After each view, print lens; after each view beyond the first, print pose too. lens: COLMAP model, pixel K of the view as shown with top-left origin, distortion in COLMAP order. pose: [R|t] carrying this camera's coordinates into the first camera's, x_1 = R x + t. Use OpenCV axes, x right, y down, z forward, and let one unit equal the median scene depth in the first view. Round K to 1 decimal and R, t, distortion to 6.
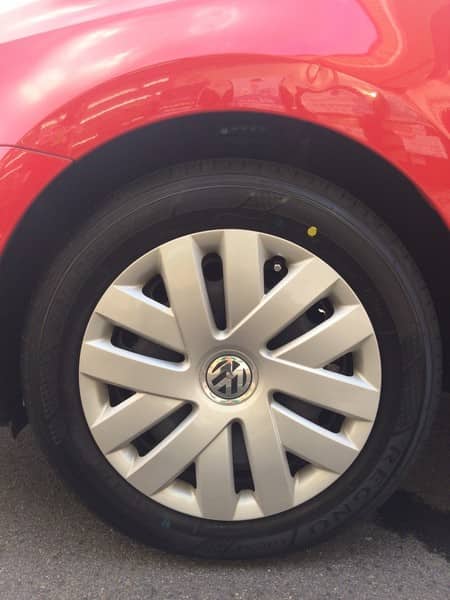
lens RADIAL K [[517.6, 0, 225.0], [0, 517.6, 300.0], [0, 0, 1]] dist [0.016178, 0.002061]
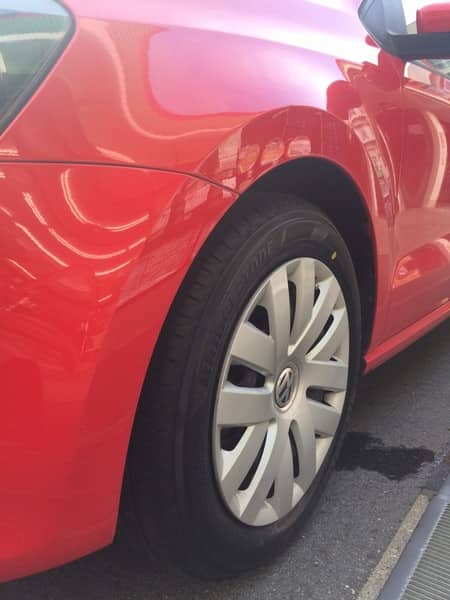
lens RADIAL K [[517.6, 0, 225.0], [0, 517.6, 300.0], [0, 0, 1]] dist [0.016178, 0.002061]
pose [[0.539343, -0.125960, 0.832612, -1.010177], [0.097600, 0.991436, 0.086765, -0.154330], [-0.836411, 0.034467, 0.547018, 0.503713]]
